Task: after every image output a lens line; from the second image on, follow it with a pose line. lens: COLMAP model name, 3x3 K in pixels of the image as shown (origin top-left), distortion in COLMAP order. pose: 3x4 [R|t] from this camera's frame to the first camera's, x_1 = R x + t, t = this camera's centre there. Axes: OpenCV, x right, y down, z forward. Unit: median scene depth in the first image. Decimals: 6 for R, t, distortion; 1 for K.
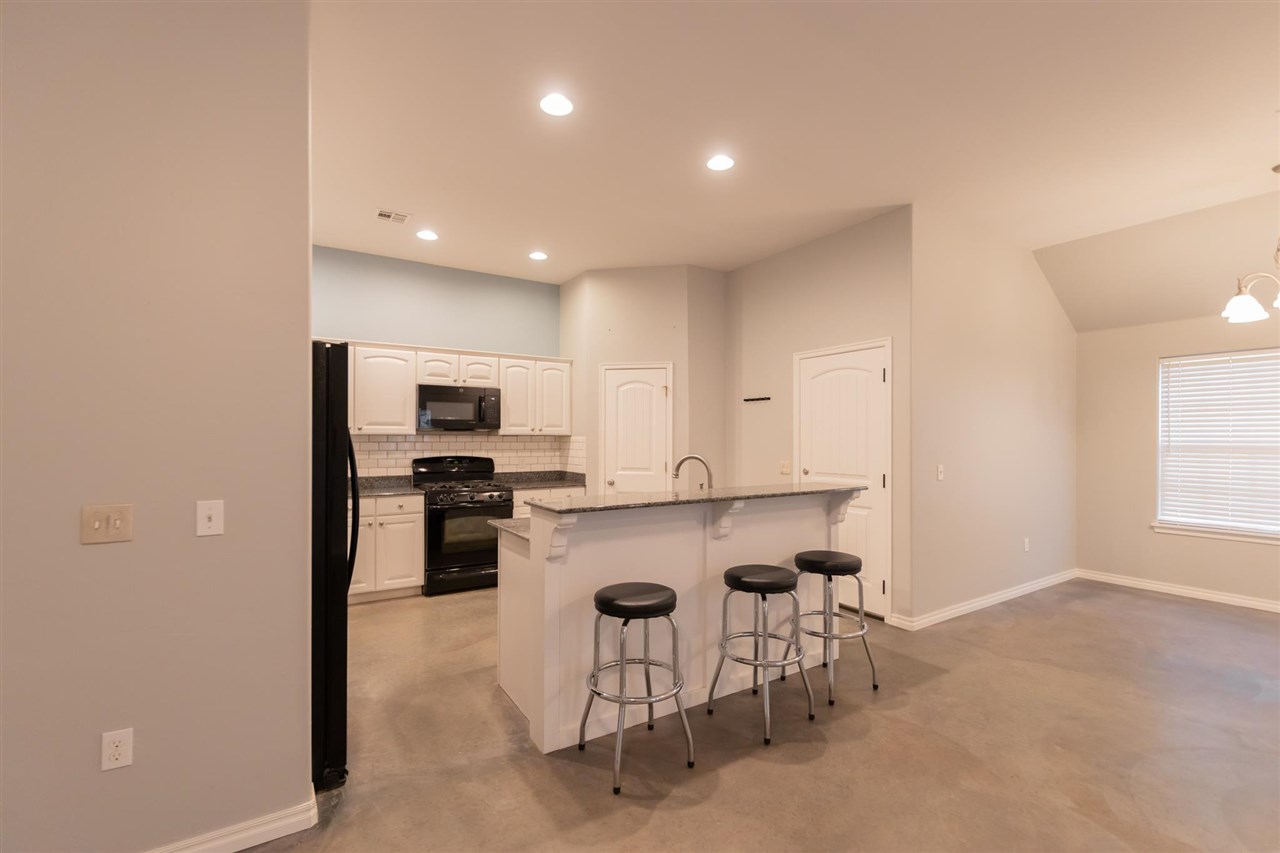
lens RADIAL K [[547.4, 0, 643.8], [0, 547.4, 436.3], [0, 0, 1]] dist [0.000340, -0.000217]
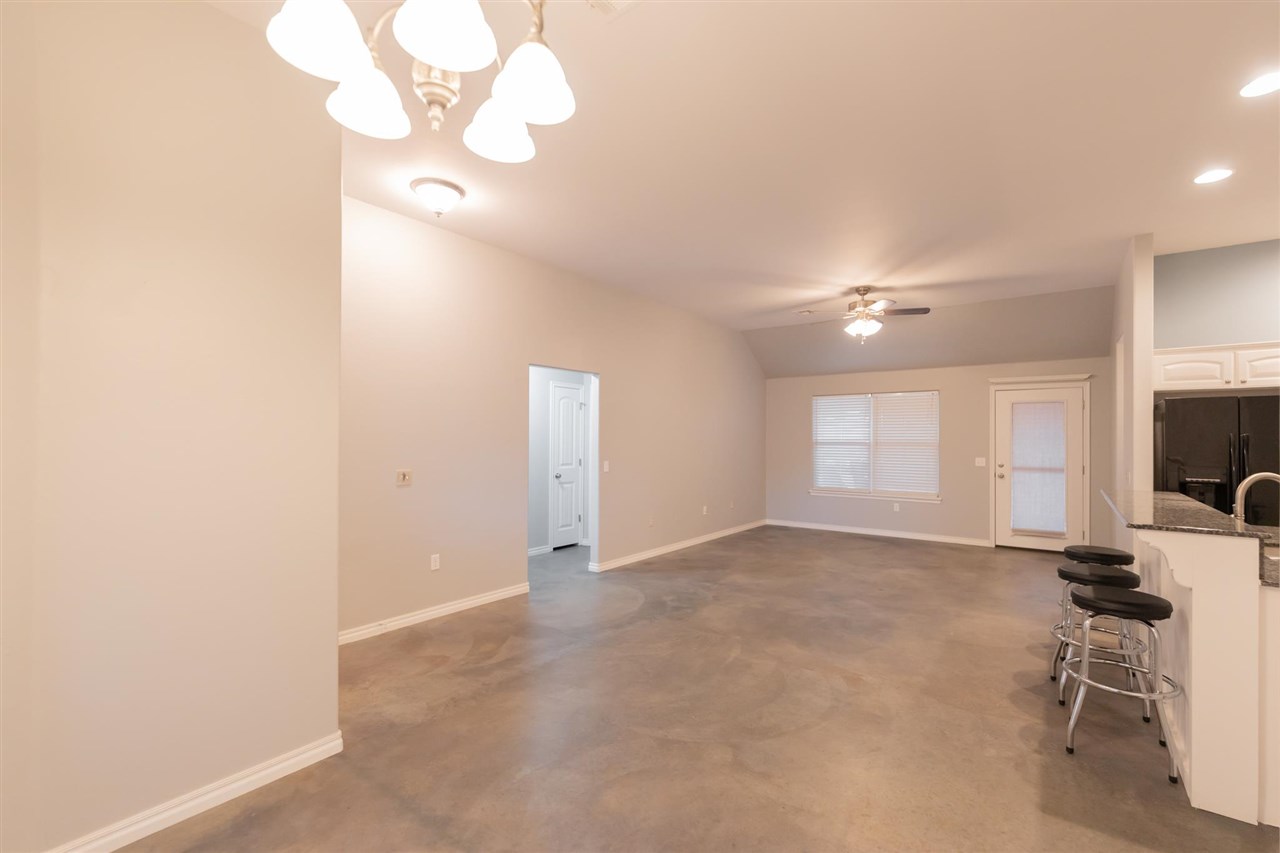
lens RADIAL K [[557.8, 0, 652.8], [0, 557.8, 433.8], [0, 0, 1]] dist [0.003954, 0.000609]
pose [[-0.933162, -0.009569, -0.359328, 0.881567], [-0.006088, 0.999923, -0.010819, -0.006991], [0.359404, -0.007908, -0.933149, 1.044368]]
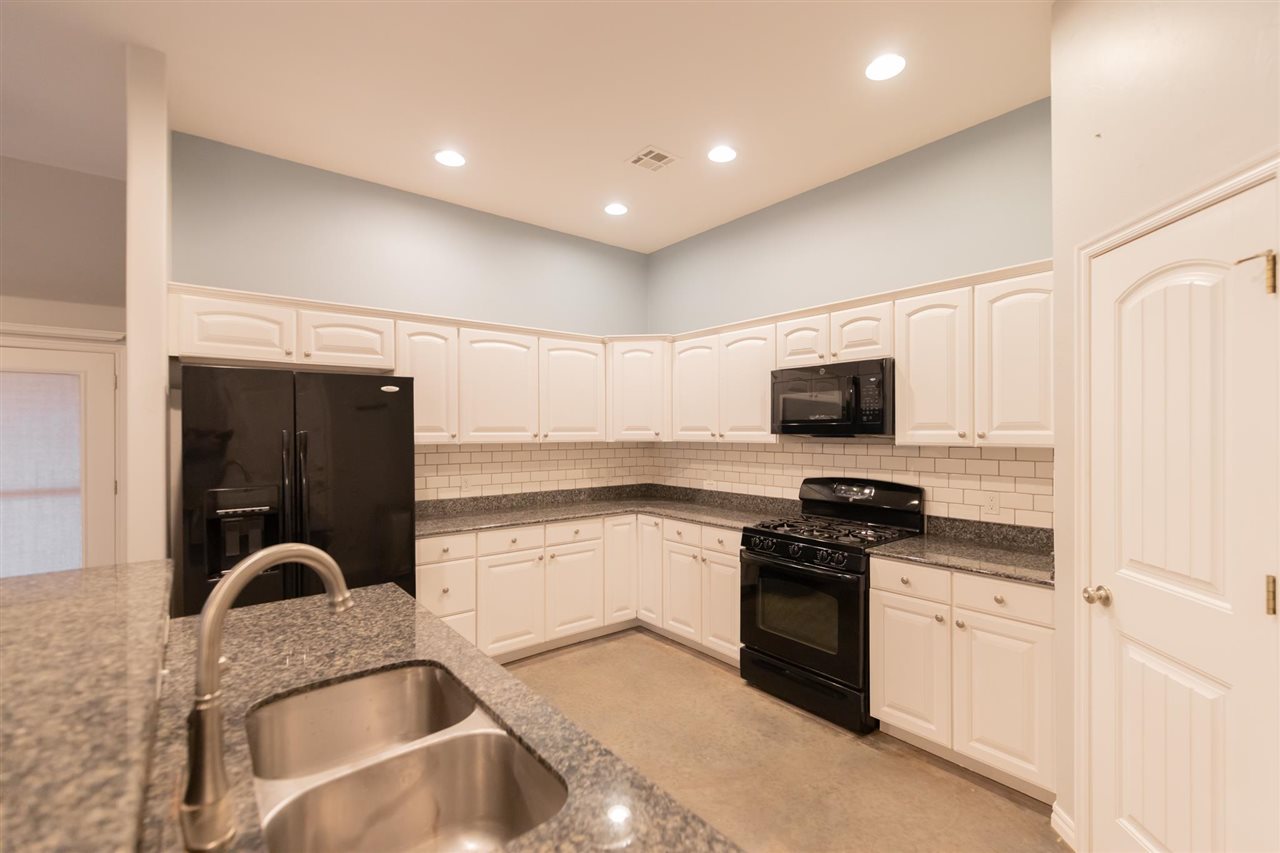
lens RADIAL K [[557.8, 0, 652.8], [0, 557.8, 433.8], [0, 0, 1]] dist [0.003954, 0.000609]
pose [[0.116130, -0.000468, -0.993234, 0.294635], [0.004017, 0.999992, -0.000002, -0.017495], [0.993226, -0.003989, 0.116131, 0.841312]]
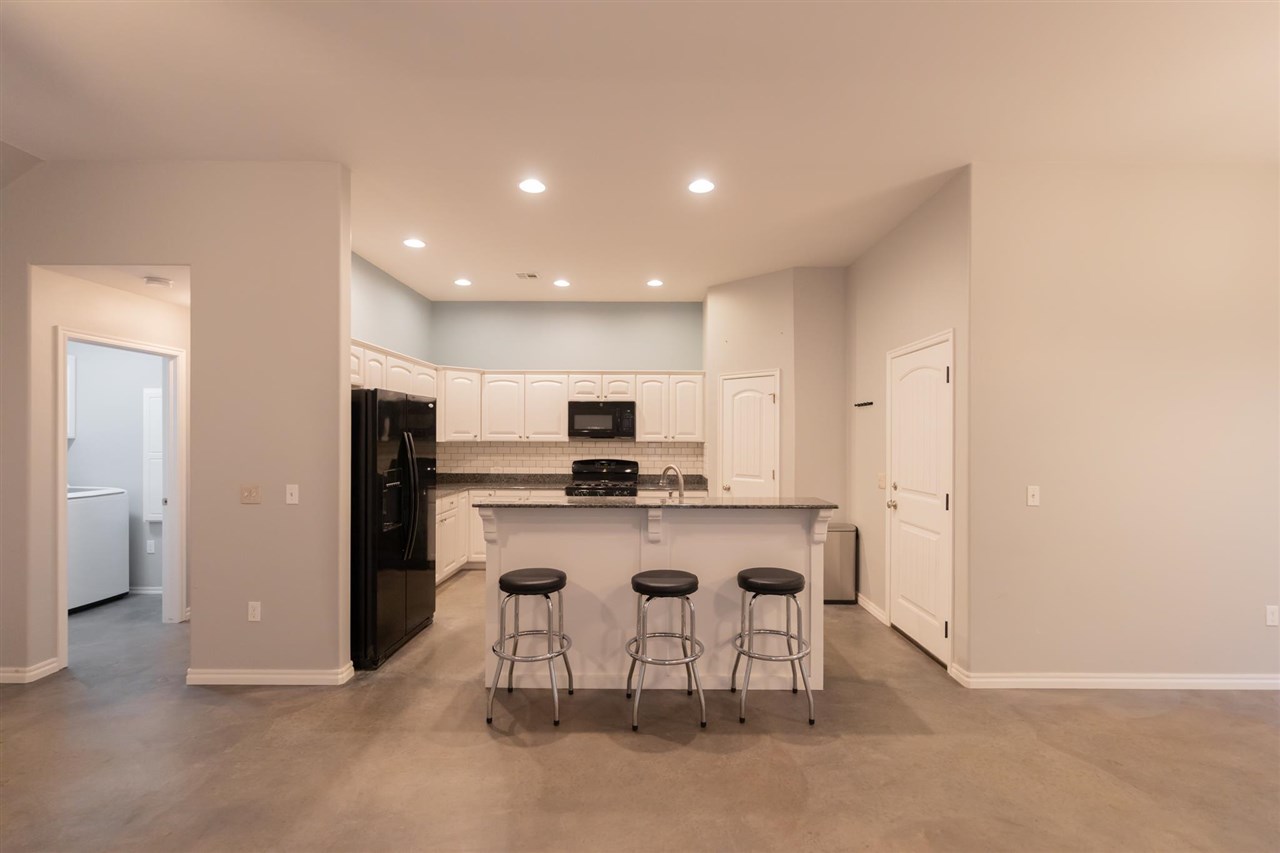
lens RADIAL K [[551.3, 0, 647.7], [0, 551.3, 435.4], [0, 0, 1]] dist [0.001672, 0.000023]
pose [[0.840475, -0.001243, -0.541849, 0.462502], [0.000130, 0.999998, -0.002092, -0.016074], [0.541850, 0.001688, 0.840474, 0.043475]]
